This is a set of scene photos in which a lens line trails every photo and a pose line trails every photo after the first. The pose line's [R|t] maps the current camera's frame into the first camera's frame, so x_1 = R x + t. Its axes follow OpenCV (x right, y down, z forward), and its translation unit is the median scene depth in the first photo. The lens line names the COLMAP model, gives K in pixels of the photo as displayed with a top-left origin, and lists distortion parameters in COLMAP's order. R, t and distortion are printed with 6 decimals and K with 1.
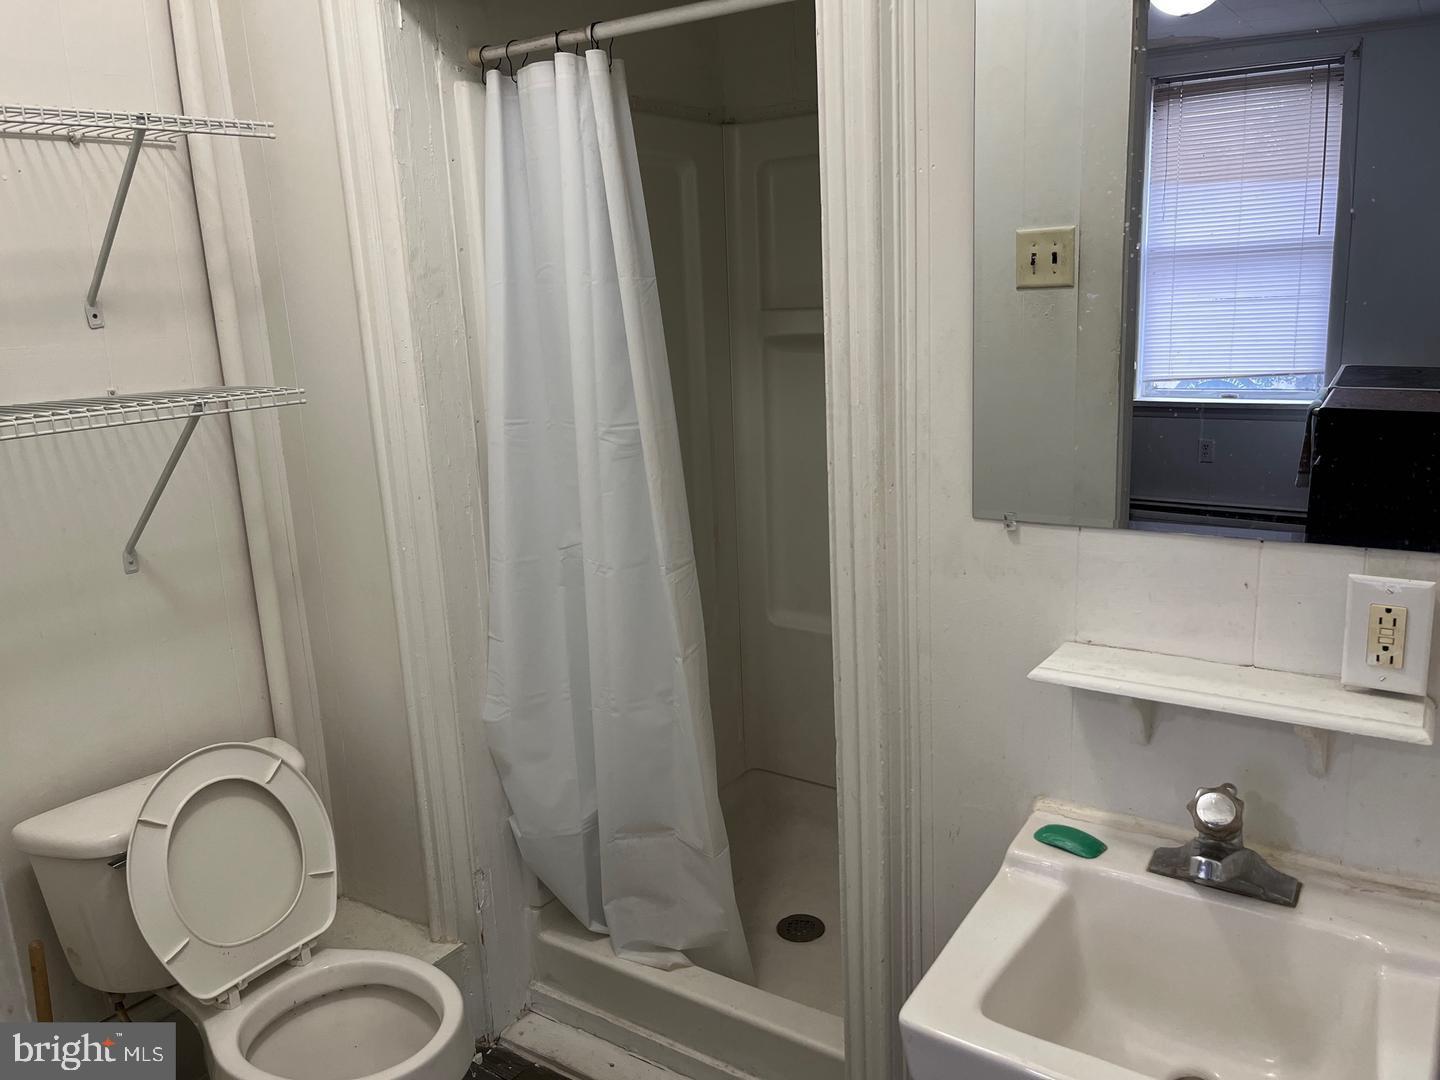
lens RADIAL K [[1101.8, 0, 724.8], [0, 1101.8, 546.7], [0, 0, 1]] dist [0.002254, -0.041748]
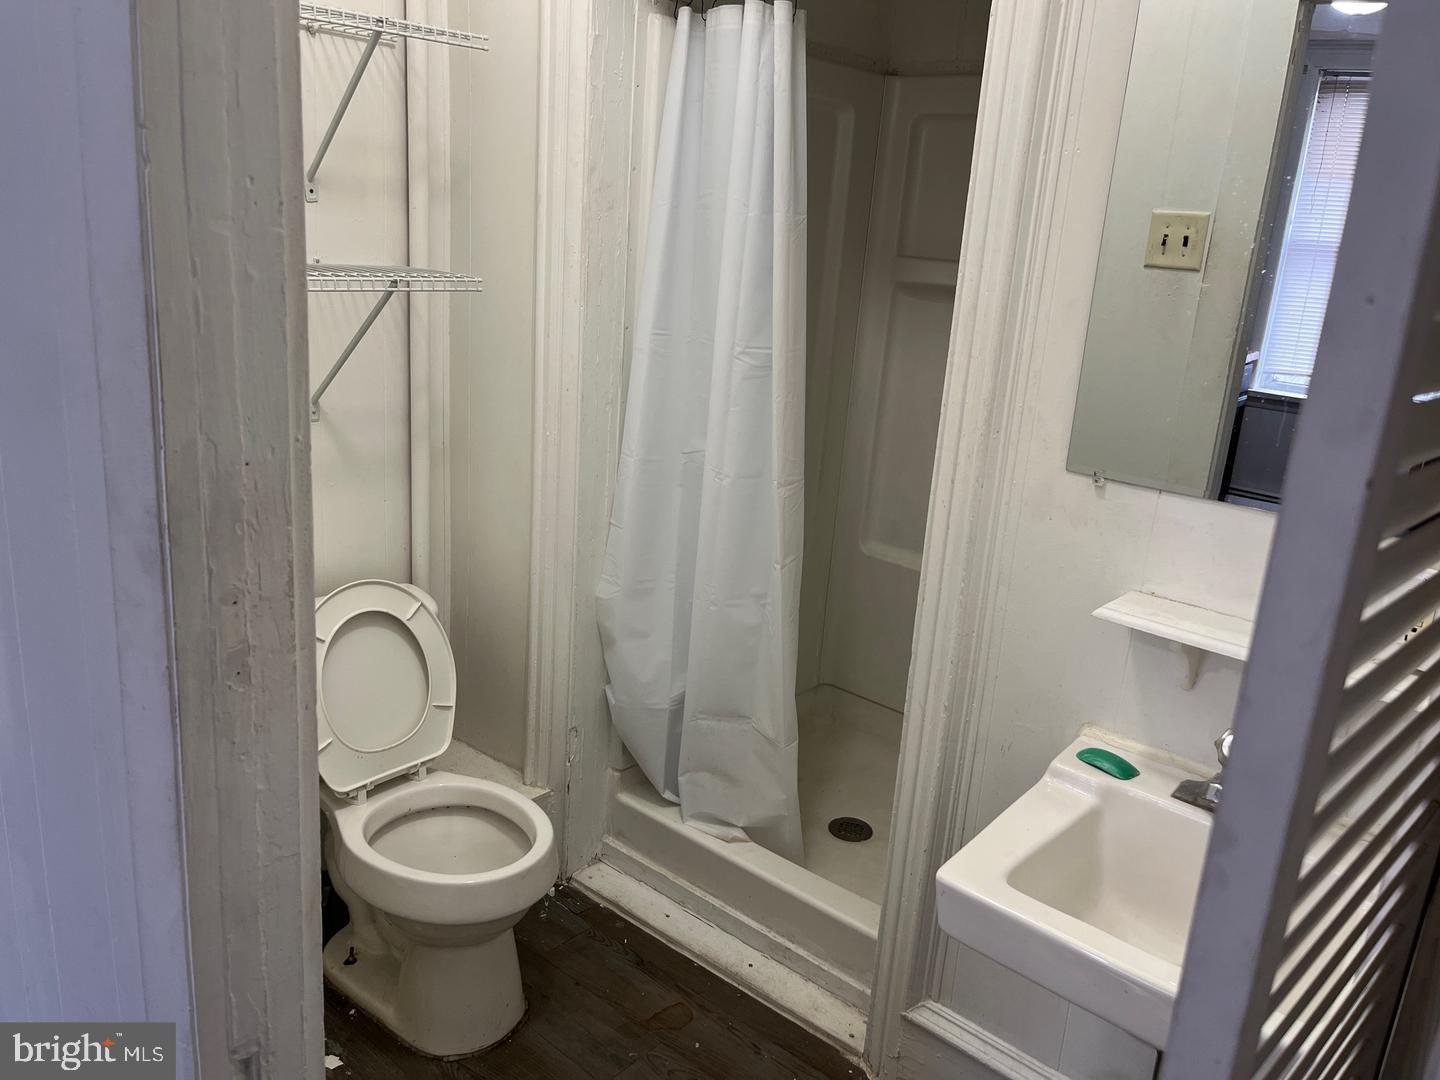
lens RADIAL K [[1116.8, 0, 720.0], [0, 1116.8, 540.0], [0, 0, 1]] dist [-0.003910, -0.004212]
pose [[0.987043, 0.141463, -0.075724, -0.018974], [-0.137282, 0.988840, 0.057865, 0.020257], [0.083065, -0.046719, 0.995448, -0.120993]]
